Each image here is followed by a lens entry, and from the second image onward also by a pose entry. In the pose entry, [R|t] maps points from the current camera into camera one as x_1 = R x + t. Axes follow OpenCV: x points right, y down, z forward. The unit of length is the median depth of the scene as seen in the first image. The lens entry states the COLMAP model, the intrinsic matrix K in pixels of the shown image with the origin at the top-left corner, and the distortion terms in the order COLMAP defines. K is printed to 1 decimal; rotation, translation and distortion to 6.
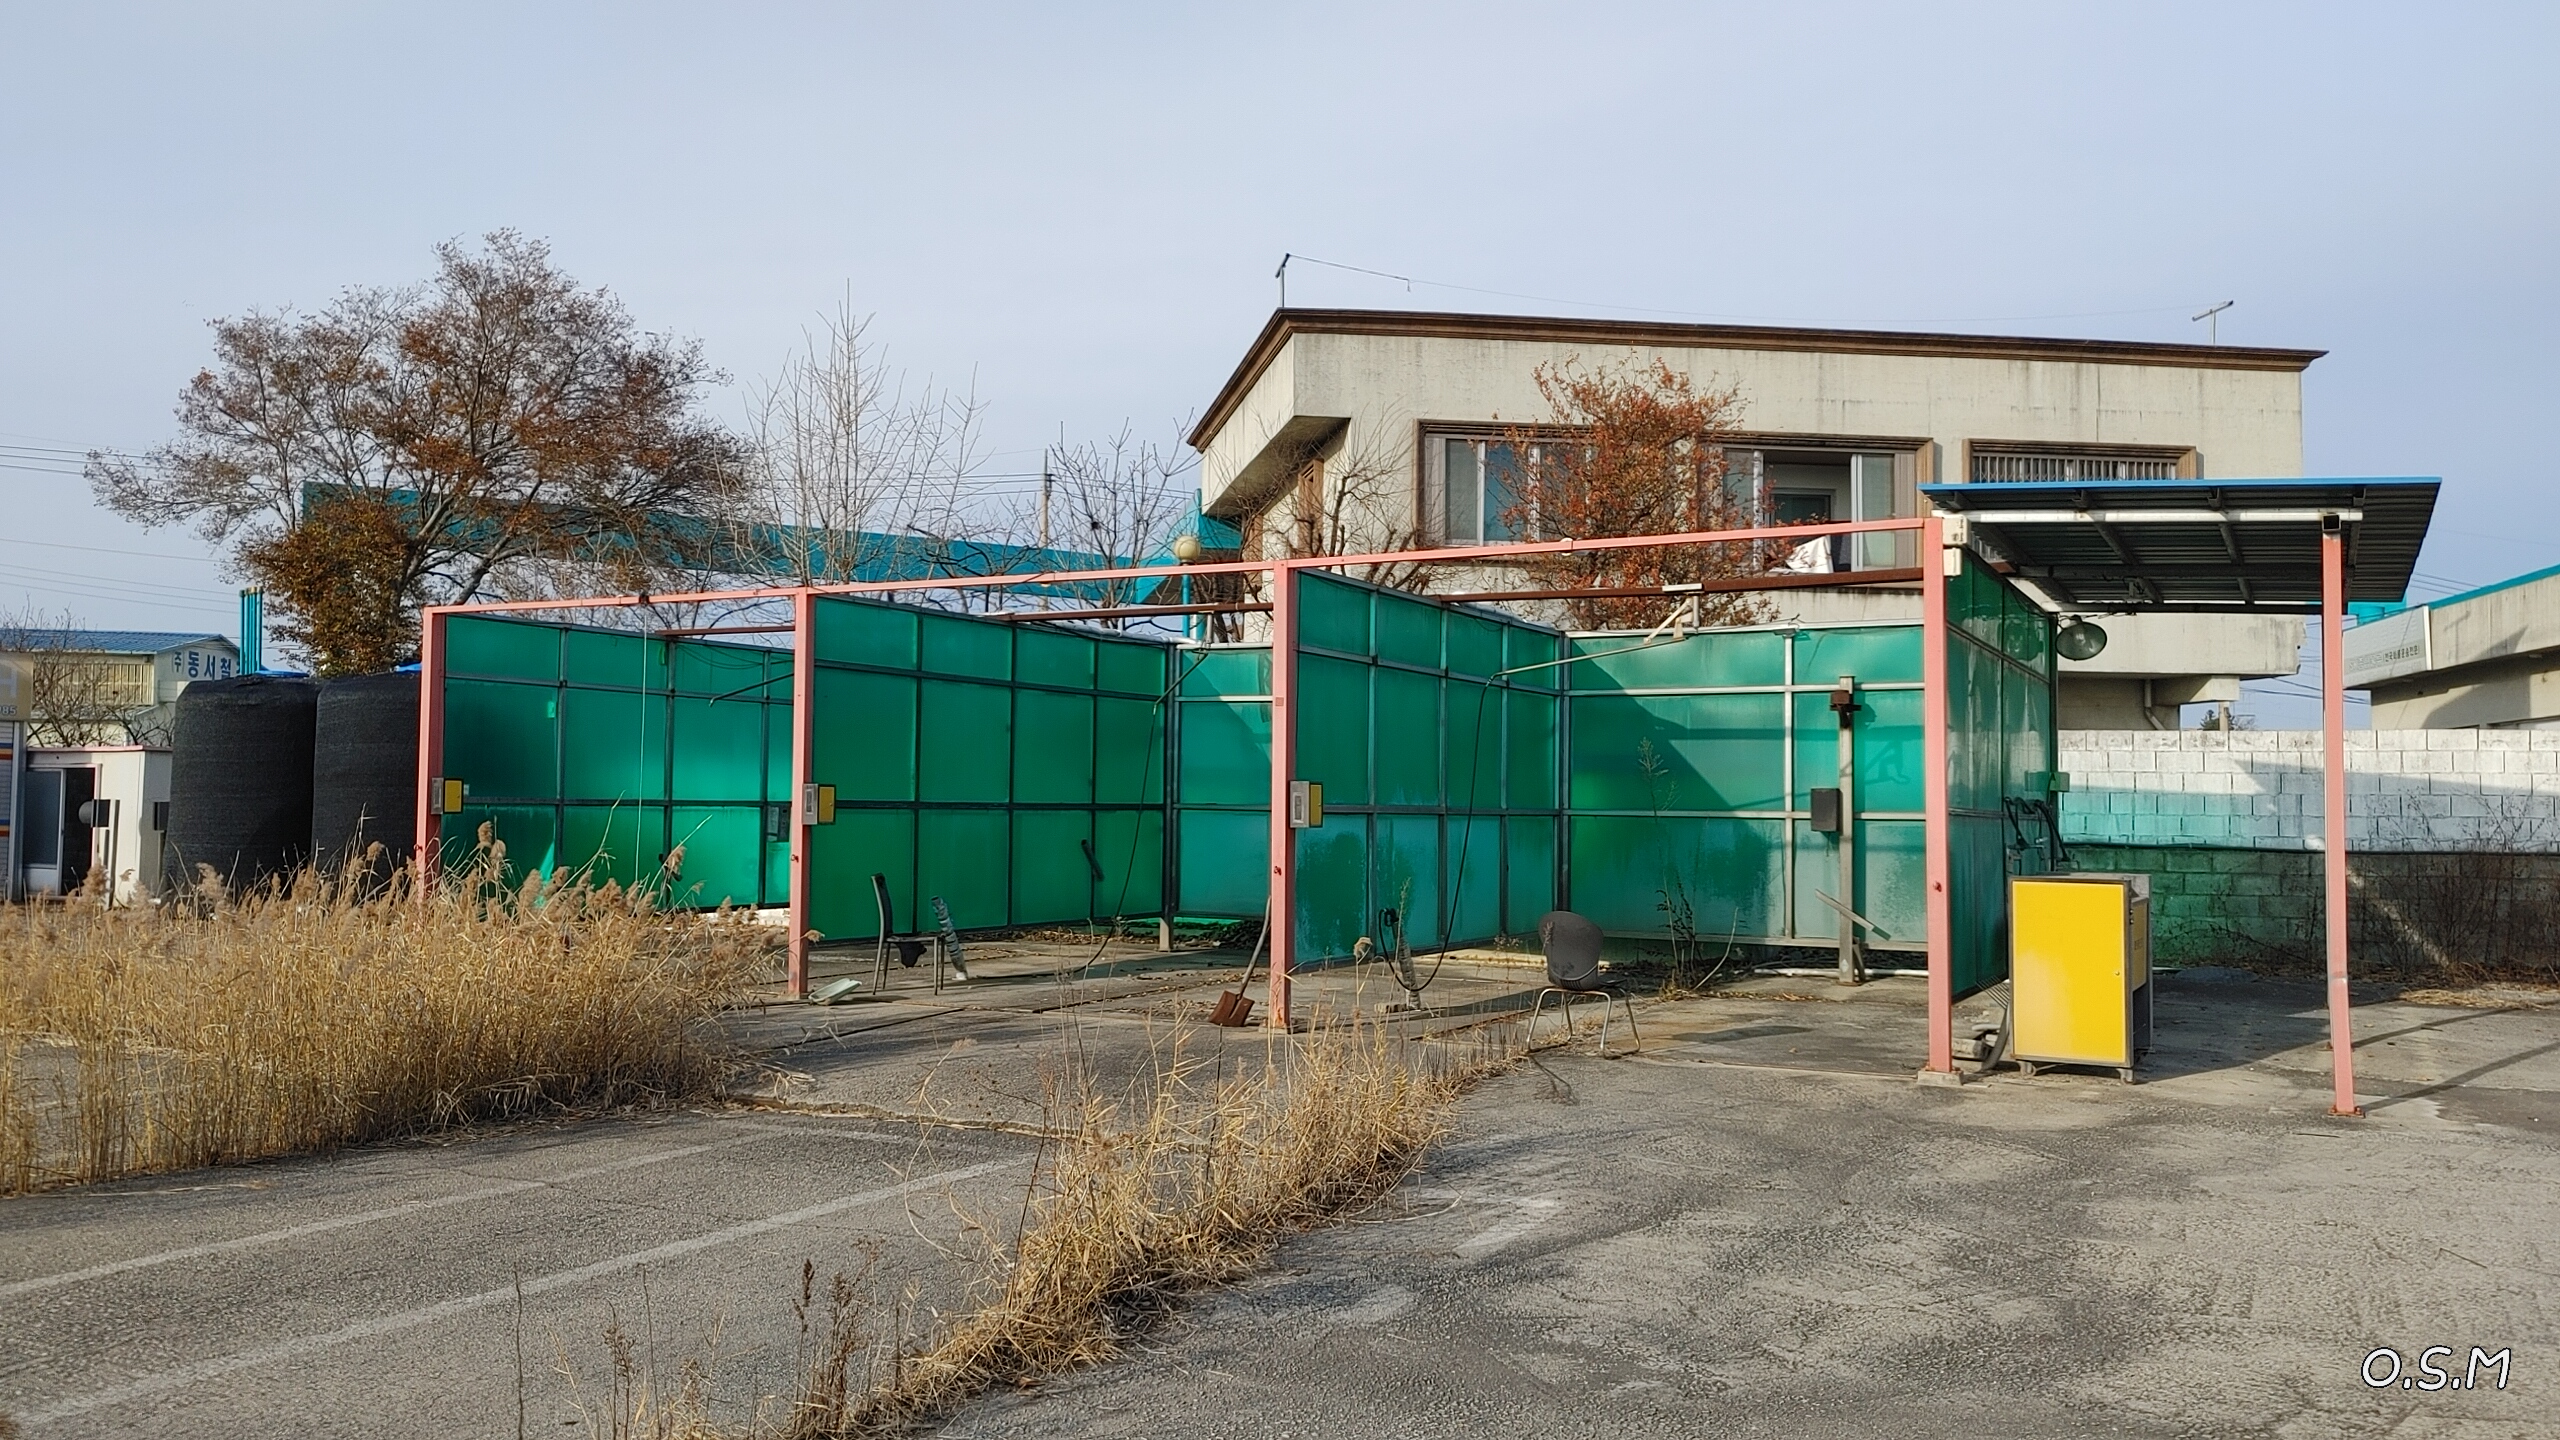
lens RADIAL K [[1981.6, 0, 1280.2], [0, 1981.6, 713.3], [0, 0, 1]] dist [0.046631, -0.034655]
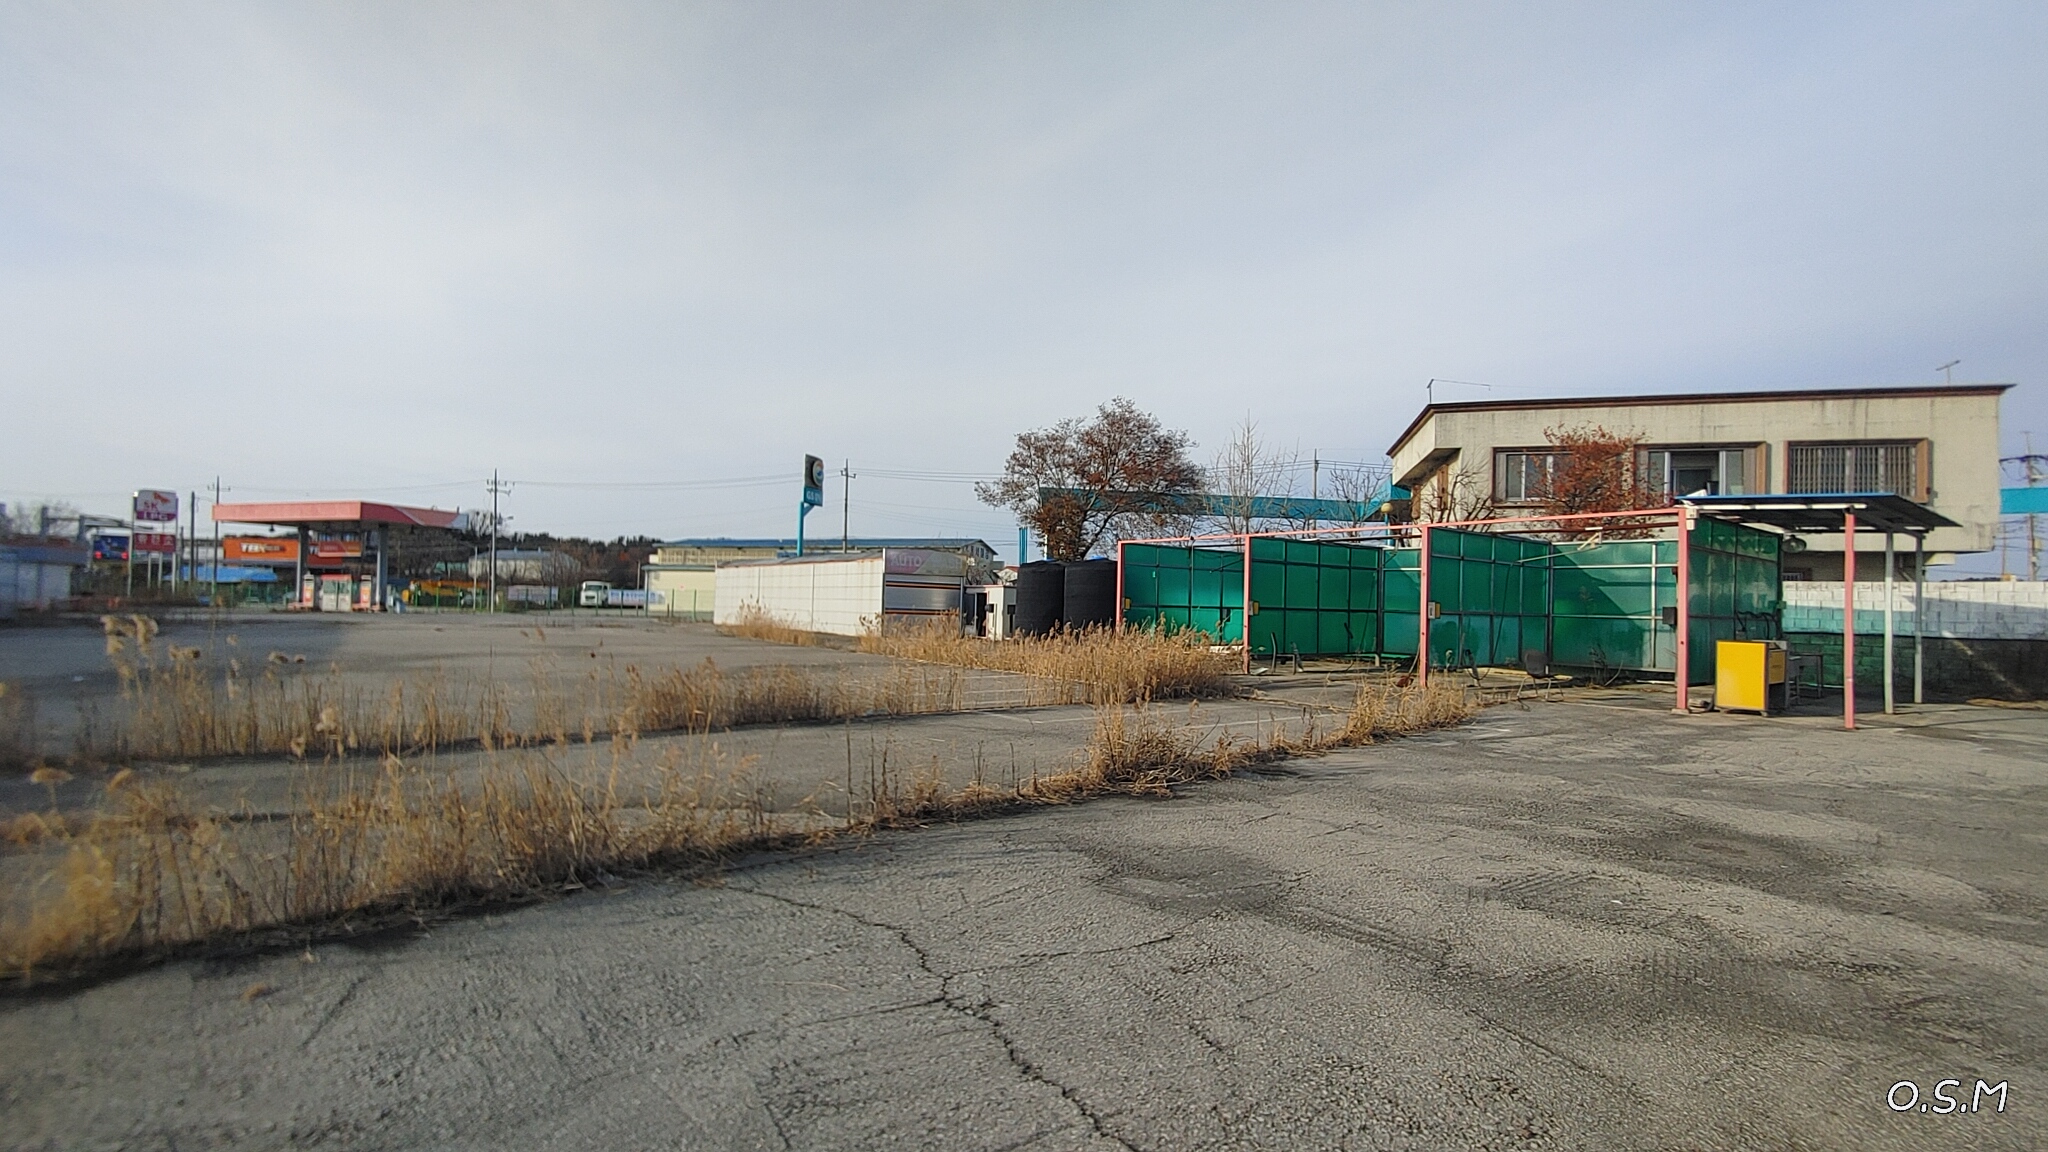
lens RADIAL K [[916.3, 0, 1032.1], [0, 916.3, 585.9], [0, 0, 1]] dist [0.002136, -0.000655]
pose [[0.915782, 0.002250, -0.401670, 0.007286], [0.006147, 0.999789, 0.019615, -0.009625], [0.401629, -0.020432, 0.915575, -0.226051]]
